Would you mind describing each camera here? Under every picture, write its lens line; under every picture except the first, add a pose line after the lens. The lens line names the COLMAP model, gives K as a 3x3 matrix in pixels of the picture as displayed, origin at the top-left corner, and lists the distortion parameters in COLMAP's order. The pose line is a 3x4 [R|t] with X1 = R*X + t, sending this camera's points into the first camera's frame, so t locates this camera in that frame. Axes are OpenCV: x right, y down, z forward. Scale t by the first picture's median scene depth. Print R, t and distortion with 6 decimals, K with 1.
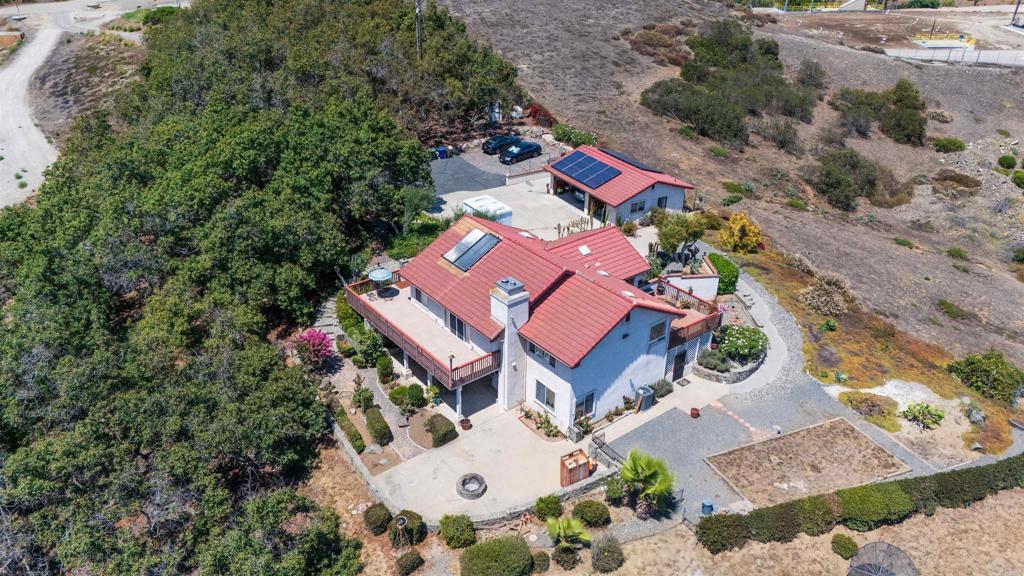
lens RADIAL K [[747.4, 0, 516.4], [0, 747.4, 289.0], [0, 0, 1]] dist [0.117967, -0.165887]
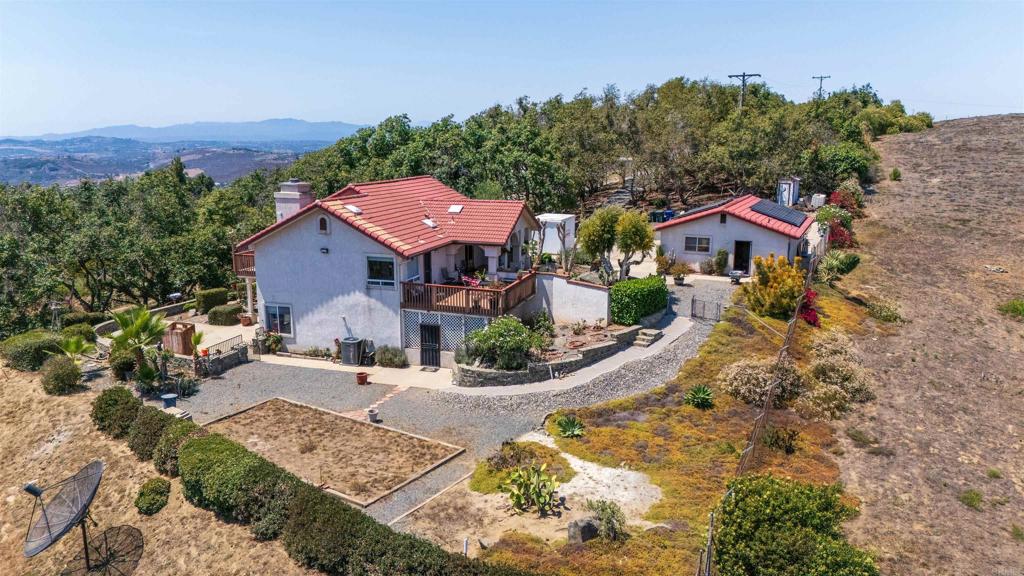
lens RADIAL K [[747.2, 0, 513.3], [0, 747.2, 286.9], [0, 0, 1]] dist [0.088997, -0.108084]
pose [[0.558188, 0.147432, -0.816511, 0.939845], [-0.390305, 0.915063, -0.101596, 0.101366], [0.732181, 0.375398, 0.568320, 0.669338]]
